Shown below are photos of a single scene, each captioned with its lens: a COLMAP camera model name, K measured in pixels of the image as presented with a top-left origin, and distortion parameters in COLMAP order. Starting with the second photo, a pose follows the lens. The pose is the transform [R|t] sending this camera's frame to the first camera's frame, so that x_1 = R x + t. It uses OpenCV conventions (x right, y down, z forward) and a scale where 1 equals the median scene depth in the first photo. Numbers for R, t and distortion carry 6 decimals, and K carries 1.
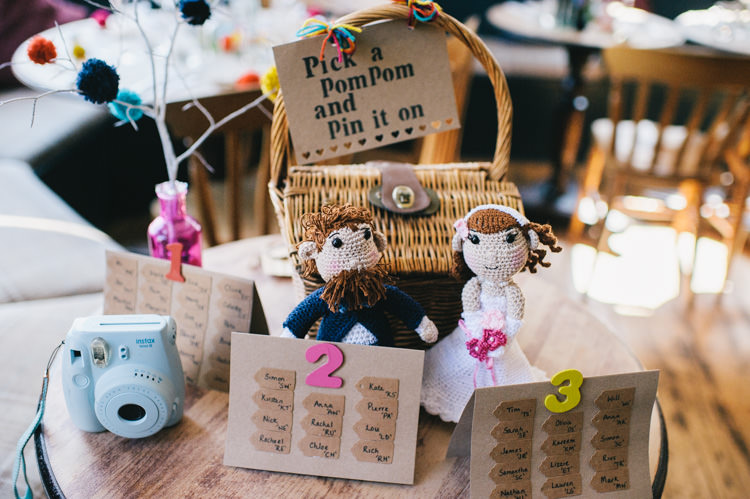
lens RADIAL K [[835.4, 0, 375.0], [0, 835.4, 249.5], [0, 0, 1]] dist [-0.013779, 0.228254]
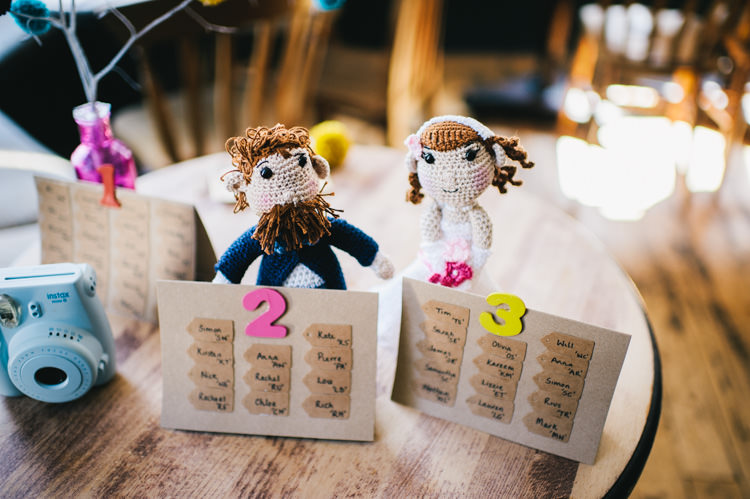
lens RADIAL K [[841.1, 0, 375.0], [0, 841.1, 249.5], [0, 0, 1]] dist [0.028349, 0.000580]
pose [[0.998629, -0.052306, 0.002045, 0.054651], [0.051707, 0.991763, 0.117184, -0.023462], [-0.008157, -0.116918, 0.993108, 0.133537]]
